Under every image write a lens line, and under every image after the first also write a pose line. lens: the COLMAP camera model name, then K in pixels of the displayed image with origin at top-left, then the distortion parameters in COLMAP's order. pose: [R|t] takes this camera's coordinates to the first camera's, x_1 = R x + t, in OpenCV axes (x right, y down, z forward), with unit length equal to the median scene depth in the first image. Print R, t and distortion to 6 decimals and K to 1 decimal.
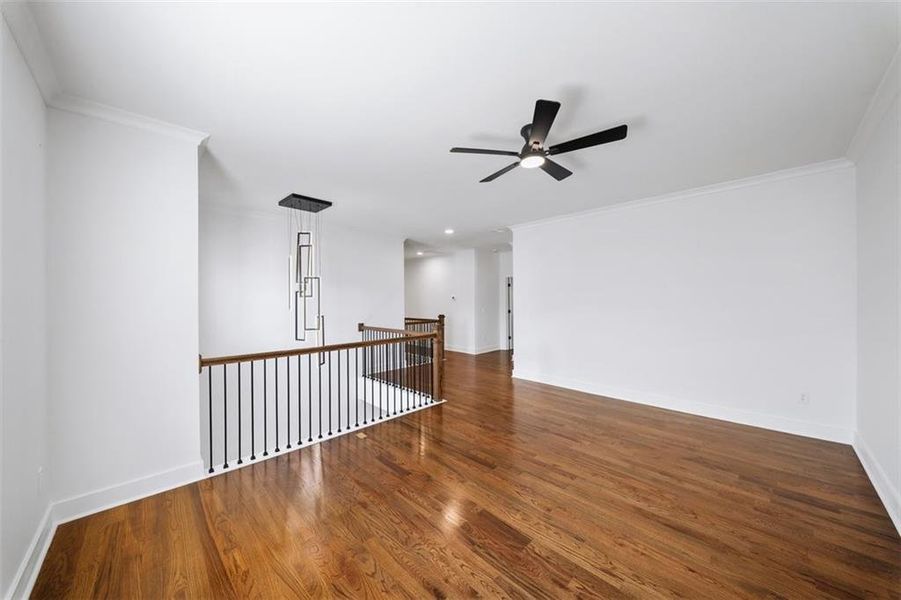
lens RADIAL K [[314.1, 0, 453.3], [0, 314.1, 299.6], [0, 0, 1]] dist [-0.000849, -0.000051]
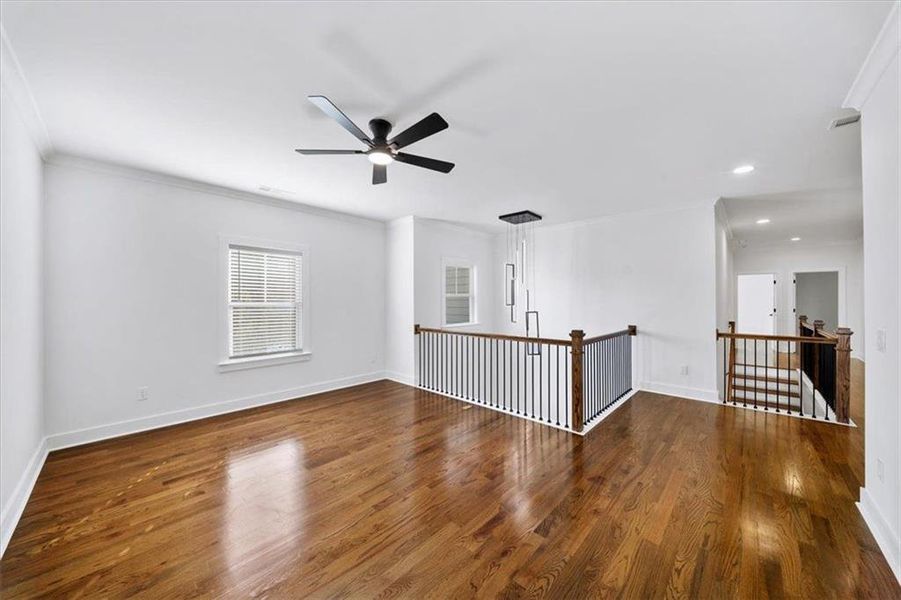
lens RADIAL K [[314.1, 0, 453.3], [0, 314.1, 299.6], [0, 0, 1]] dist [-0.000849, -0.000051]
pose [[0.051504, 0.017455, -0.998520, 0.838206], [0.008624, 0.999802, 0.017922, -0.014703], [0.998636, -0.009534, 0.051343, 0.785675]]
